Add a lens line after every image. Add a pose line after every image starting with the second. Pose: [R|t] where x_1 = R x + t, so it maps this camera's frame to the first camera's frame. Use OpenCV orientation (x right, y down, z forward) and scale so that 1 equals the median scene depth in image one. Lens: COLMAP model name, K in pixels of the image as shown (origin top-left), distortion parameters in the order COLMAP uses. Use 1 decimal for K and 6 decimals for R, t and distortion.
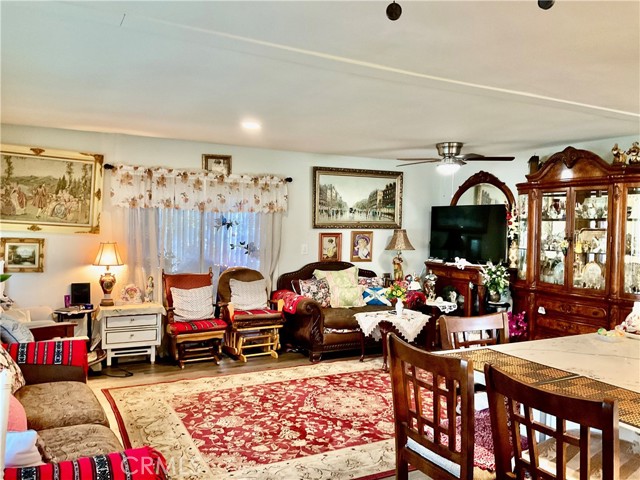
lens RADIAL K [[525.9, 0, 317.5], [0, 525.9, 243.5], [0, 0, 1]] dist [0.074378, -0.150510]
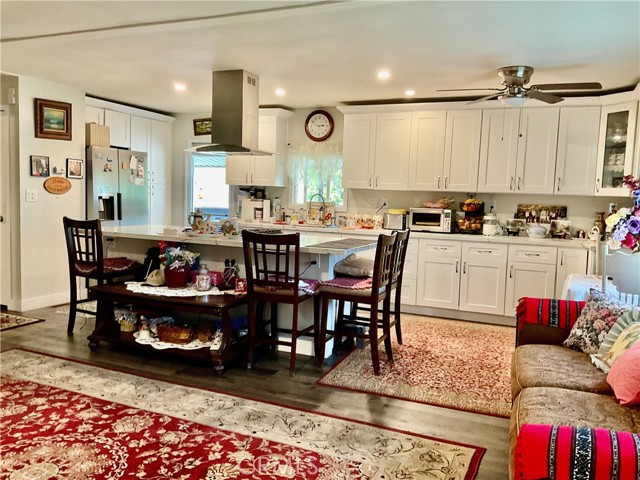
lens RADIAL K [[525.9, 0, 319.5], [0, 525.9, 241.4], [0, 0, 1]] dist [0.074378, -0.150510]
pose [[-0.625539, -0.108880, 0.772559, -0.416992], [-0.012929, 0.991525, 0.129271, -0.008728], [-0.780086, 0.070876, -0.621645, 0.884710]]
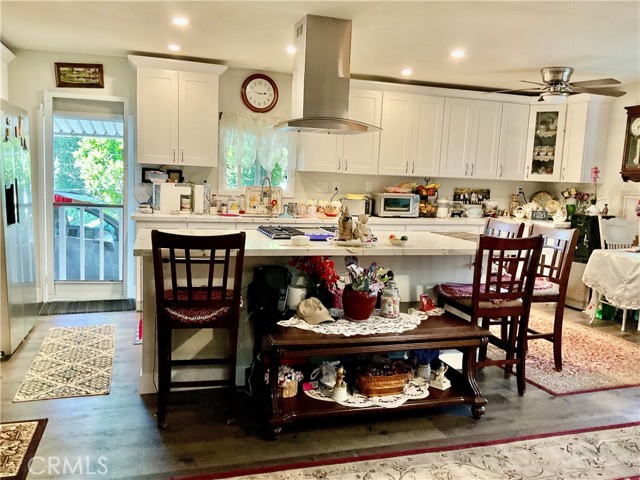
lens RADIAL K [[525.9, 0, 315.8], [0, 525.9, 243.4], [0, 0, 1]] dist [0.074378, -0.150510]
pose [[-0.981567, -0.079673, 0.173722, 0.261984], [-0.050231, 0.984553, 0.167726, -0.009272], [-0.184402, 0.155908, -0.970406, 1.111248]]
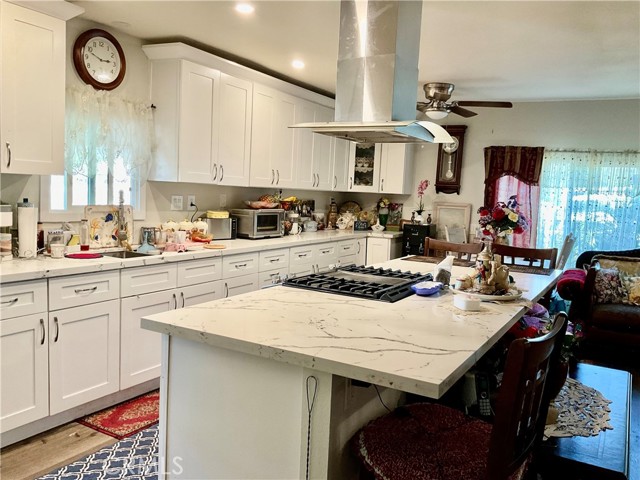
lens RADIAL K [[525.9, 0, 317.7], [0, 525.9, 239.8], [0, 0, 1]] dist [0.074378, -0.150510]
pose [[-0.846140, -0.007040, -0.532915, 0.688555], [-0.082000, 0.989727, 0.117121, 0.002554], [0.526615, 0.142799, -0.838024, 0.814579]]
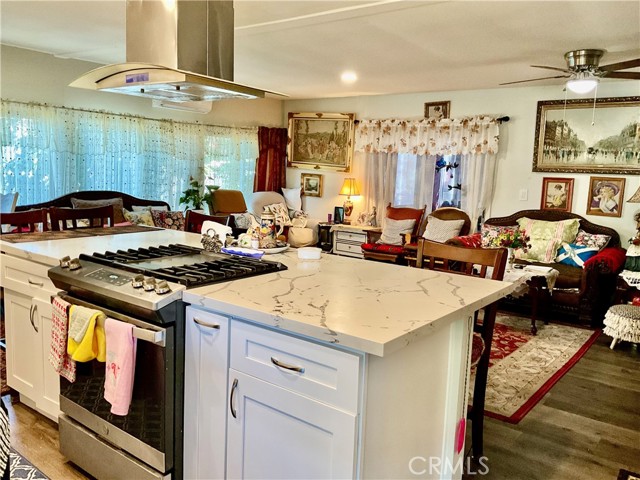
lens RADIAL K [[525.9, 0, 318.9], [0, 525.9, 240.5], [0, 0, 1]] dist [0.074378, -0.150510]
pose [[0.421307, 0.119127, -0.899060, 0.812651], [-0.066956, 0.992716, 0.100160, 0.026278], [0.904443, 0.017999, 0.426214, 0.353052]]
